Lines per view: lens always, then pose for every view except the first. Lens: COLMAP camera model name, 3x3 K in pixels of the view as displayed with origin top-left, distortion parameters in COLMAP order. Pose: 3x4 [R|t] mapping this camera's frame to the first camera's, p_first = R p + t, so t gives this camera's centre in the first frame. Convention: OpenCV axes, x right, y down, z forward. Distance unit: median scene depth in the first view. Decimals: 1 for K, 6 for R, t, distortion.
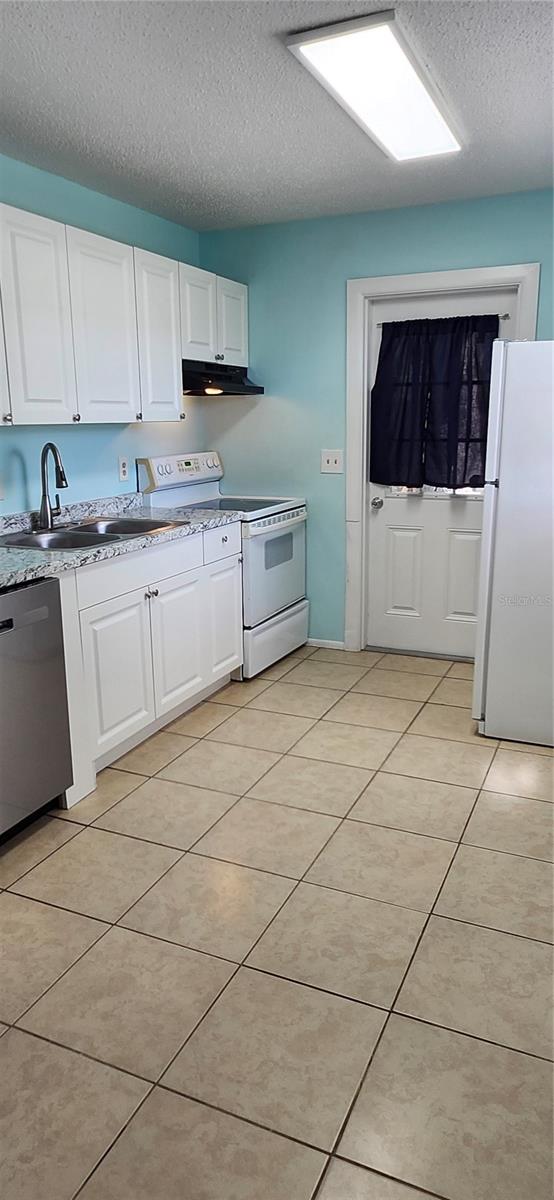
lens RADIAL K [[765.7, 0, 268.2], [0, 765.7, 606.7], [0, 0, 1]] dist [-0.000519, 0.004480]
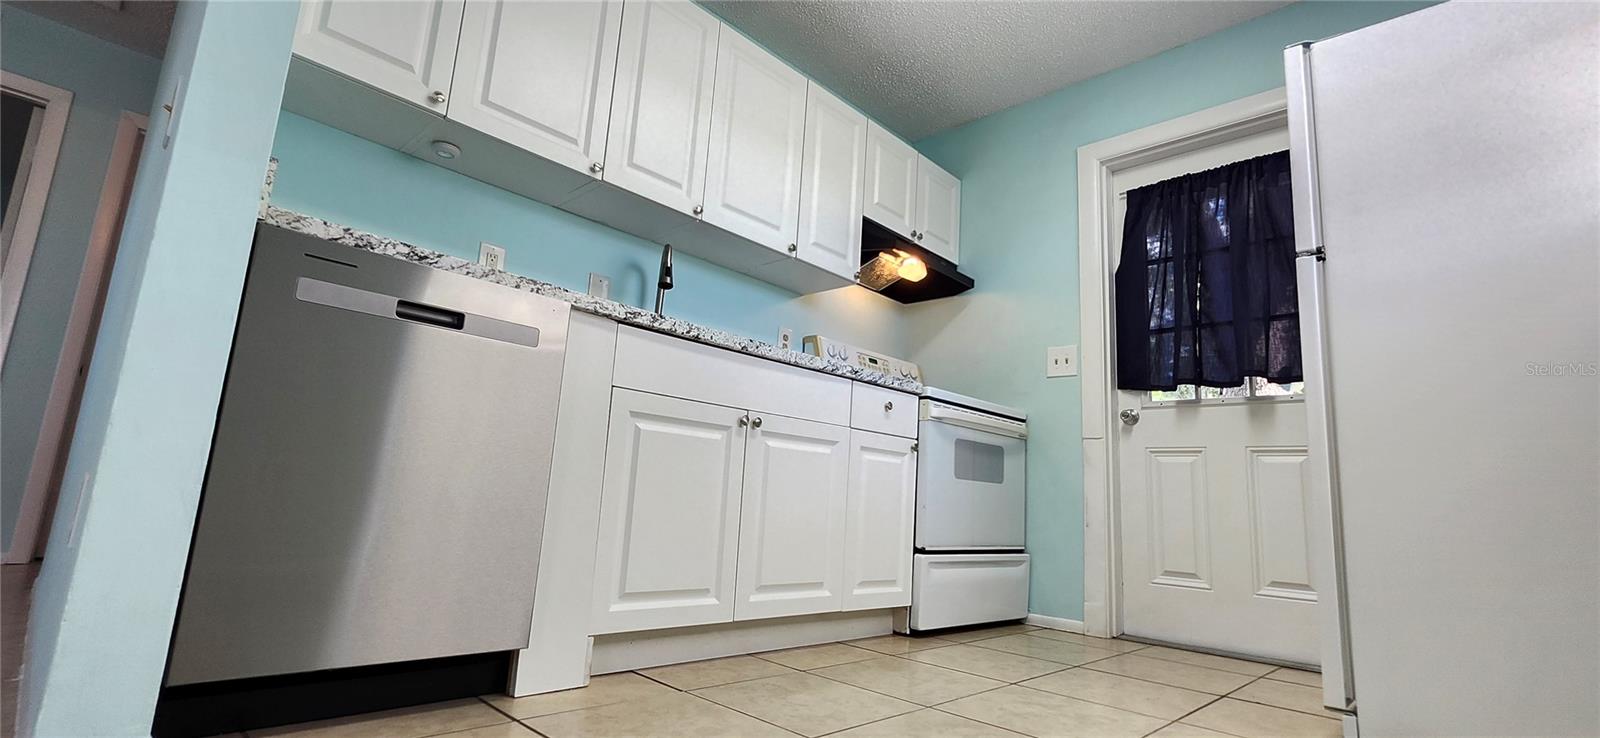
lens RADIAL K [[725.9, 0, 789.5], [0, 725.9, 376.4], [0, 0, 1]] dist [0.002470, 0.000579]
pose [[0.938181, 0.010078, -0.345998, 0.086150], [-0.153632, 0.907850, -0.390136, 0.156563], [0.310182, 0.419174, 0.853276, 0.337486]]
